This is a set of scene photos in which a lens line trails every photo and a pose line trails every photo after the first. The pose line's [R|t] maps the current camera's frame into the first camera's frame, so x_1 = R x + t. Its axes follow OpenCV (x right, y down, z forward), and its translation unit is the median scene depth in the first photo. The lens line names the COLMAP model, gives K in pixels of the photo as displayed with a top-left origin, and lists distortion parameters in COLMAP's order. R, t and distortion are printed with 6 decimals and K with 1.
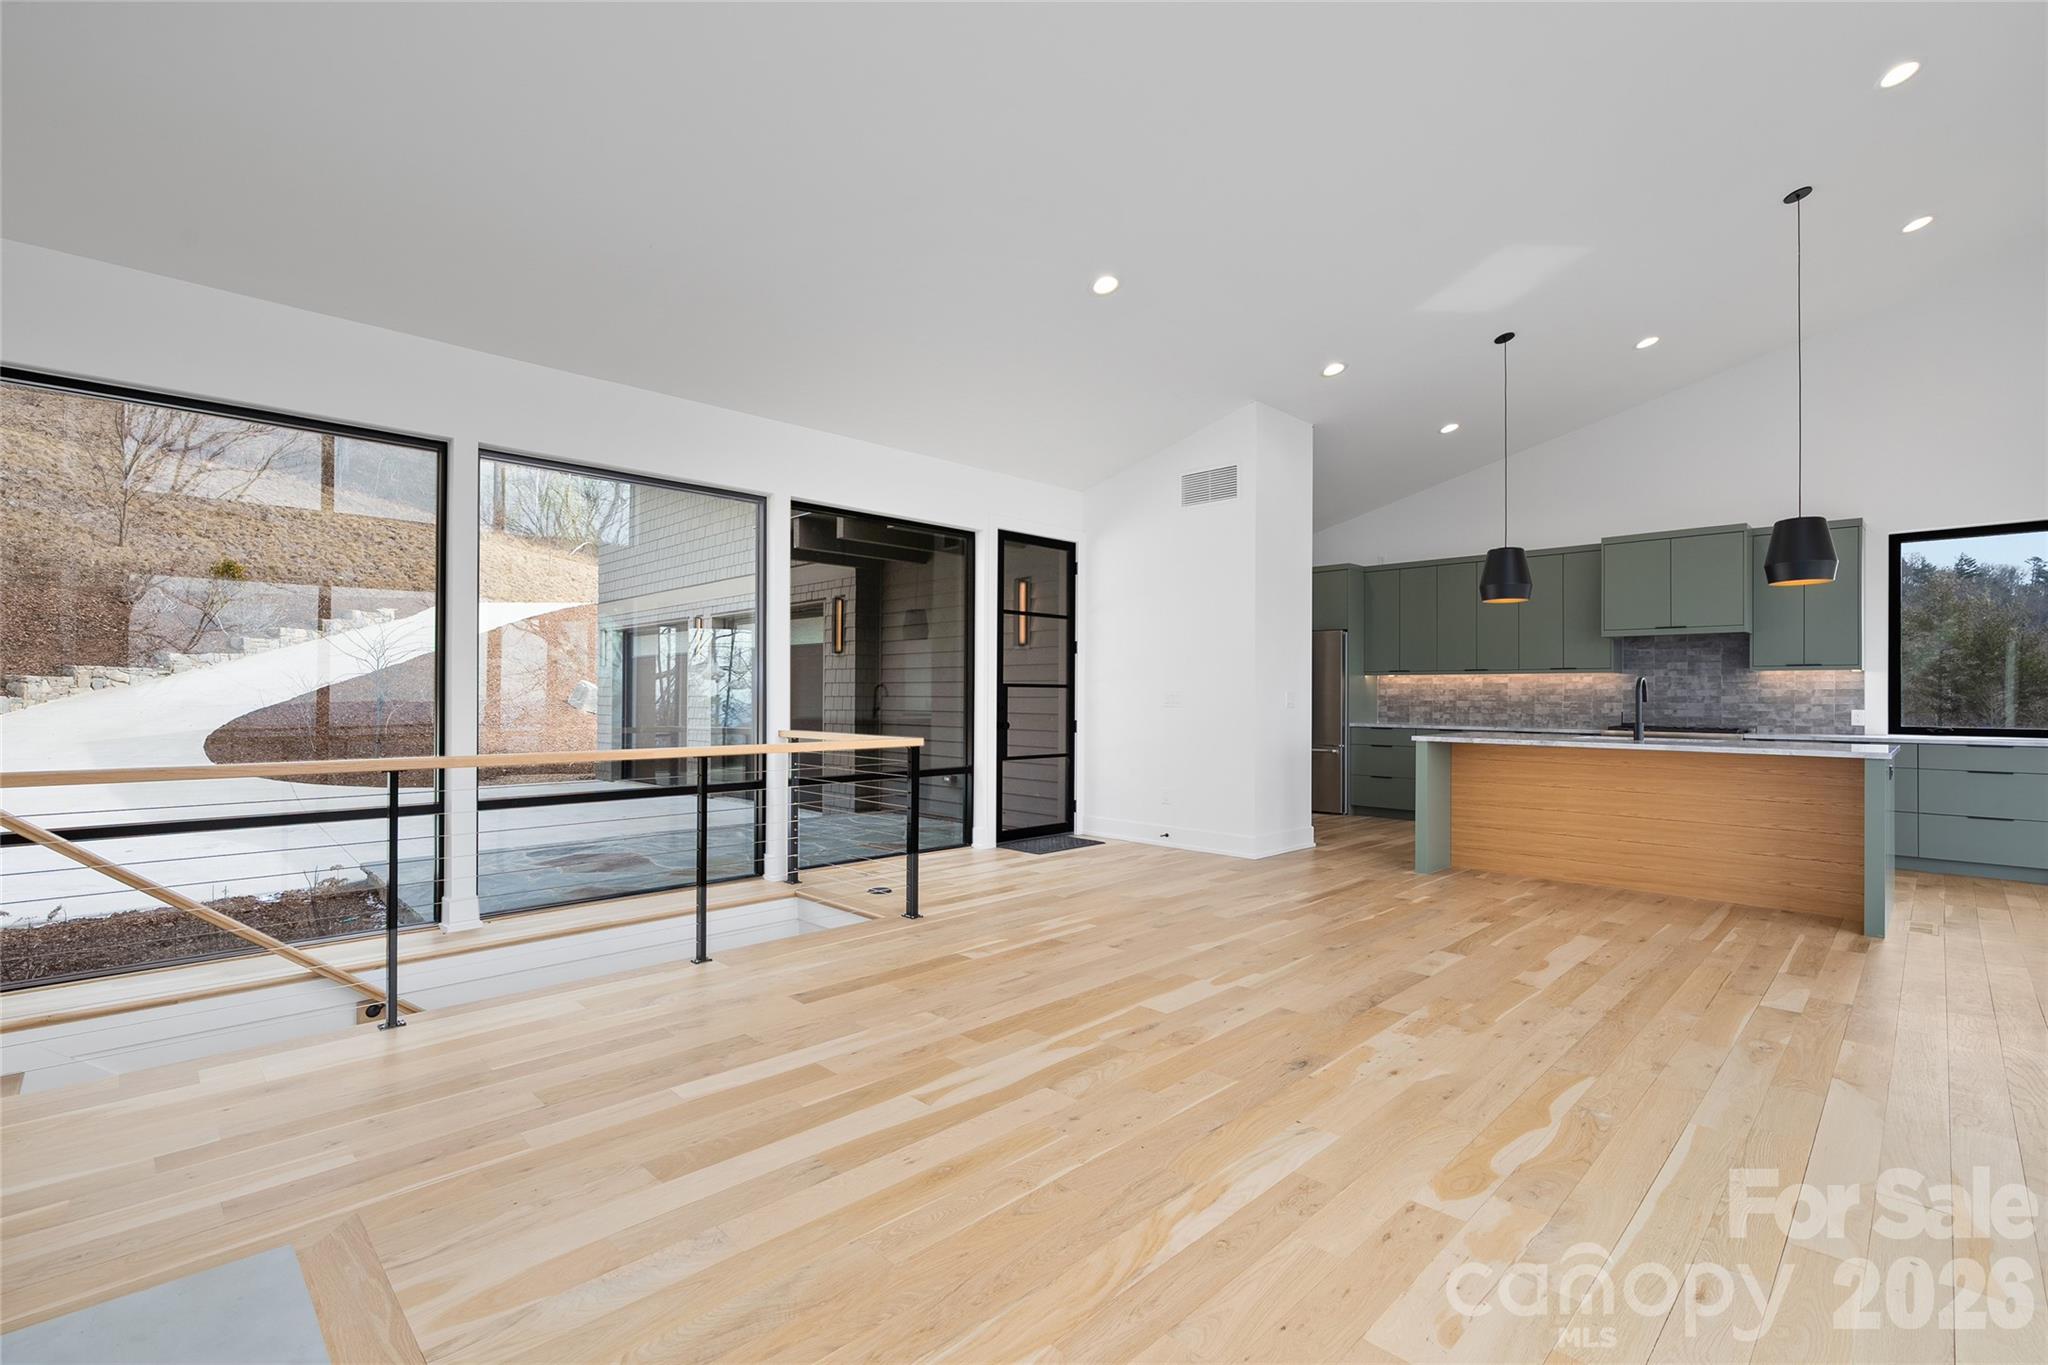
lens RADIAL K [[922.1, 0, 1010.8], [0, 922.1, 686.3], [0, 0, 1]] dist [-0.013042, 0.004753]
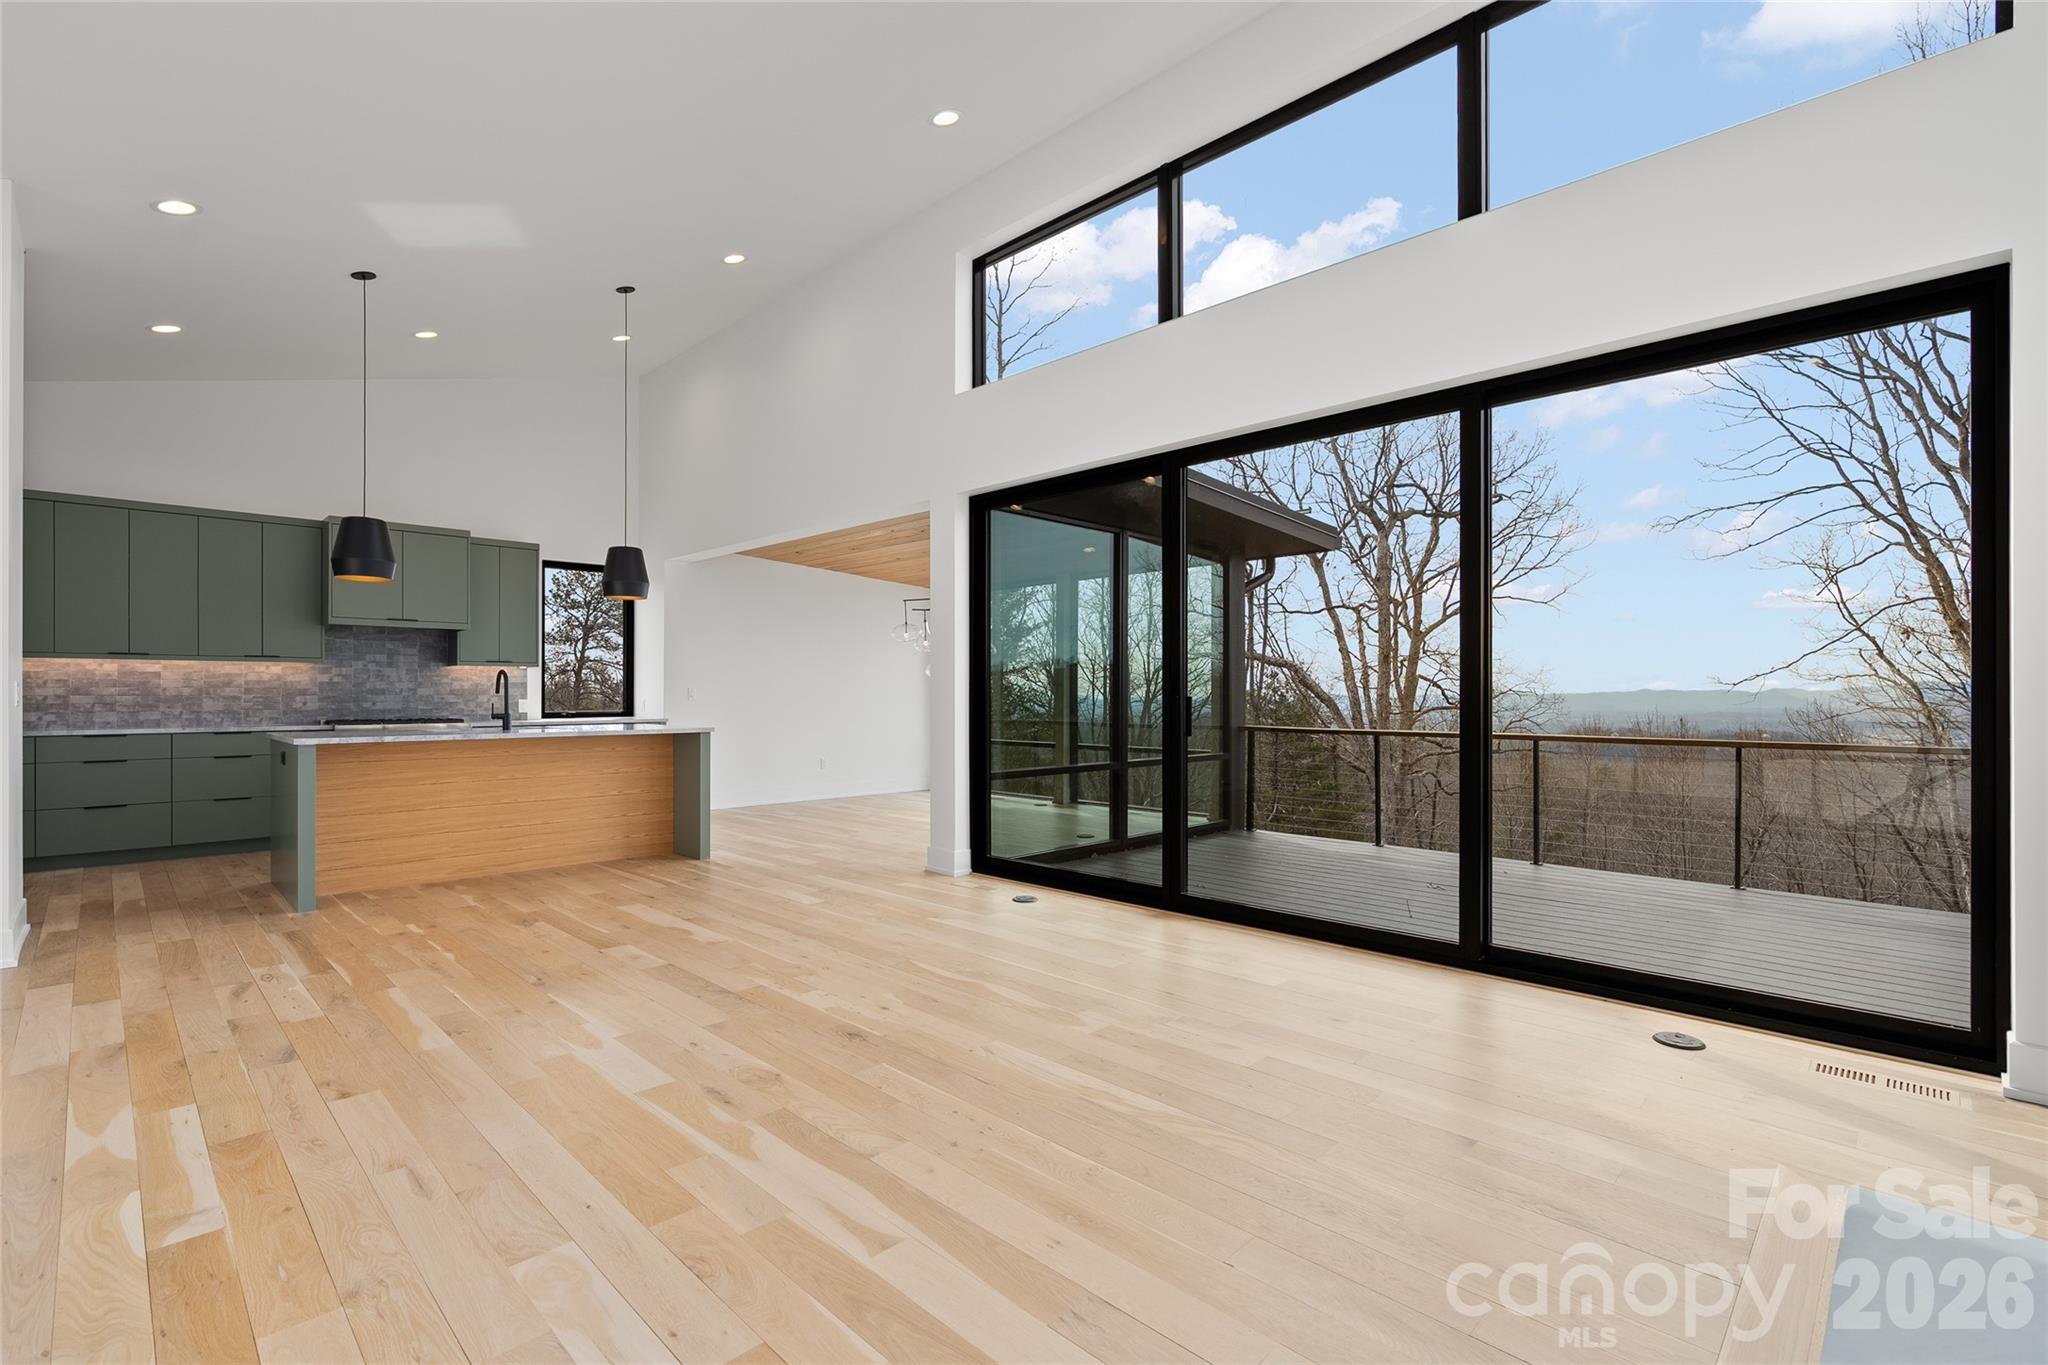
lens RADIAL K [[922.1, 0, 1027.4], [0, 922.1, 692.7], [0, 0, 1]] dist [-0.013042, 0.004753]
pose [[-0.021317, -0.004438, 0.999763, -0.504802], [-0.009602, 0.999945, 0.004234, 0.007611], [-0.999727, -0.009510, -0.021358, 0.563306]]
